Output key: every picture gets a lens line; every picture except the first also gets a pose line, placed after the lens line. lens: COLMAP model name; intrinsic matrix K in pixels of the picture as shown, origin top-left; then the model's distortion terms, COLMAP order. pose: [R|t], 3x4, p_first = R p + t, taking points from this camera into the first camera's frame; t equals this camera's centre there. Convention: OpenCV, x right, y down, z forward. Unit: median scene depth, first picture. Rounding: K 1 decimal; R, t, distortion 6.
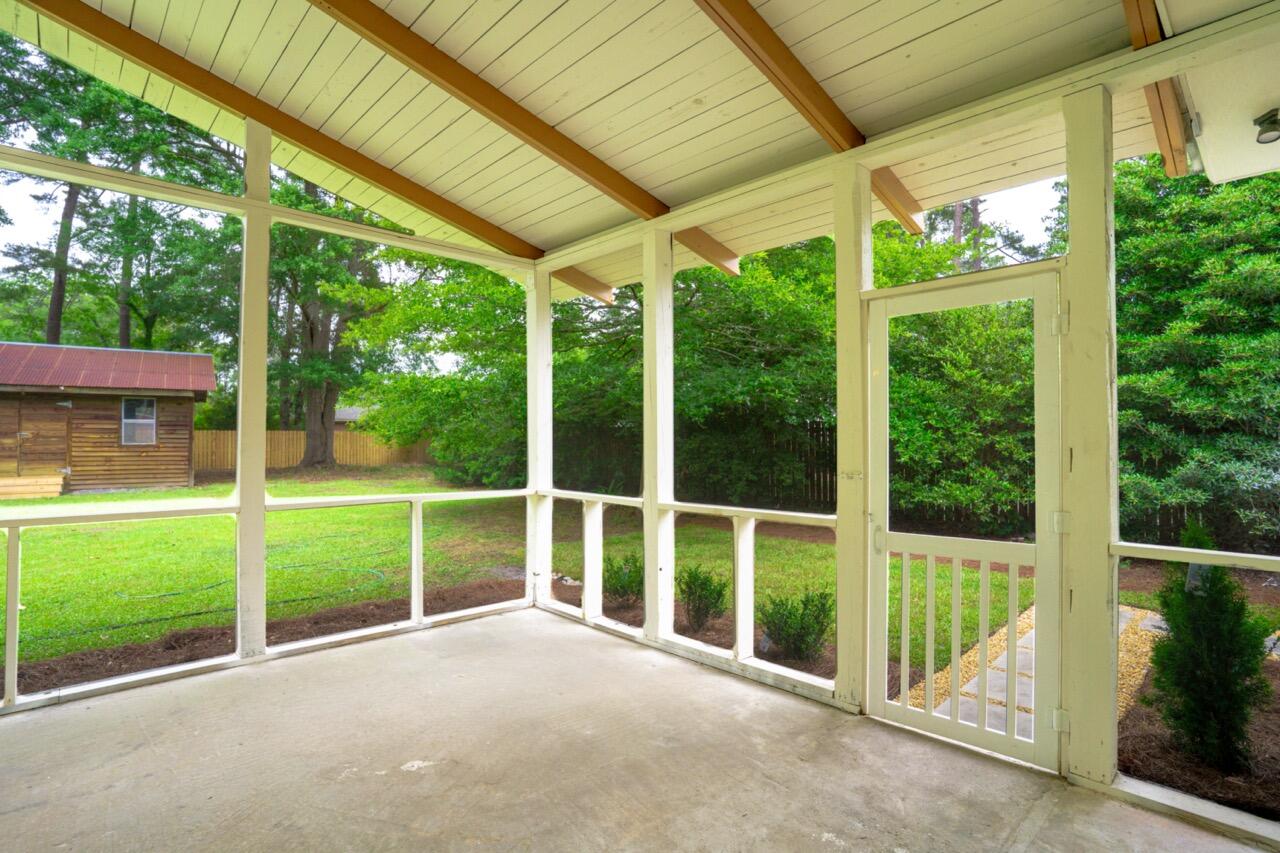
lens RADIAL K [[631.6, 0, 646.2], [0, 631.6, 429.7], [0, 0, 1]] dist [-0.057388, 0.026228]
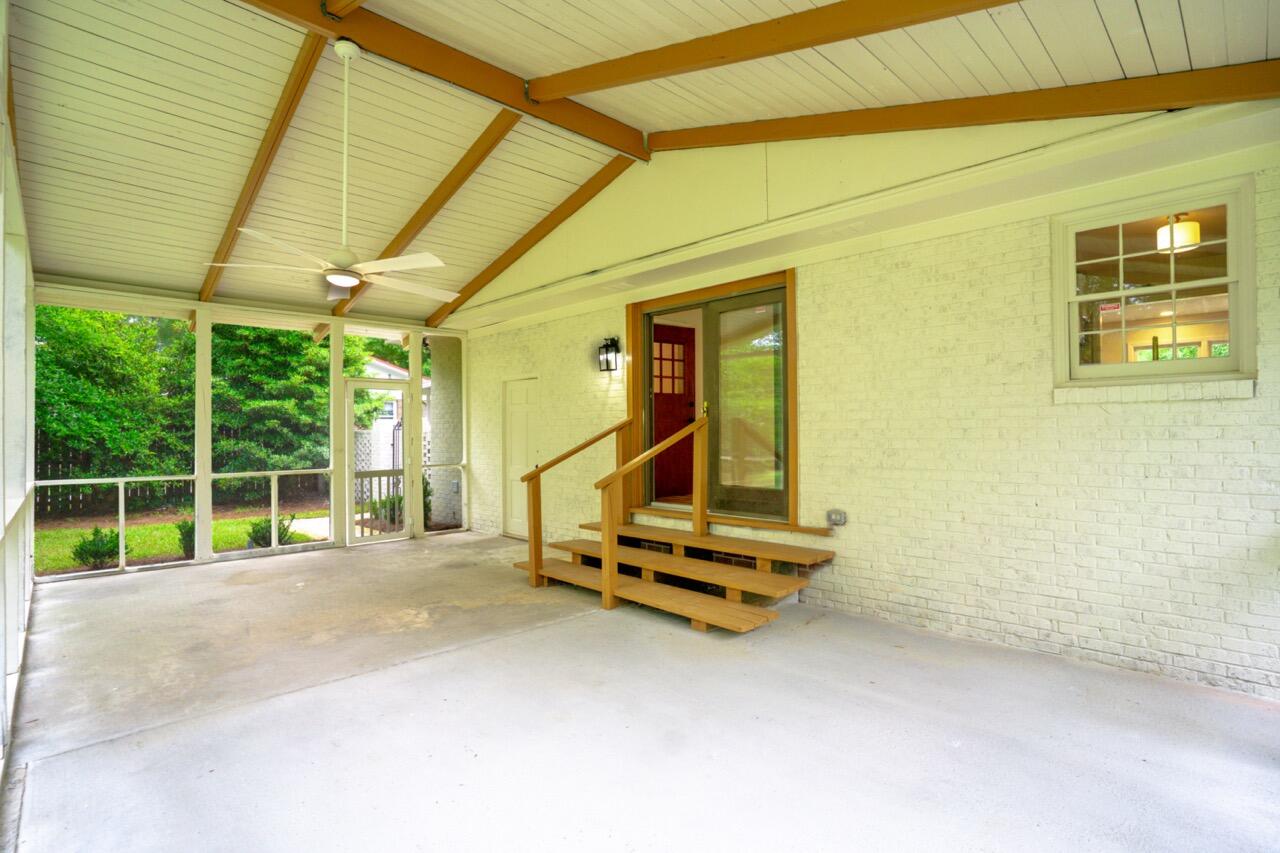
lens RADIAL K [[631.6, 0, 646.2], [0, 631.6, 429.7], [0, 0, 1]] dist [-0.057388, 0.026228]
pose [[-0.009533, 0.006953, 0.999930, -1.132258], [-0.009277, 0.999932, -0.007041, 0.000138], [-0.999912, -0.009343, -0.009468, -0.089790]]
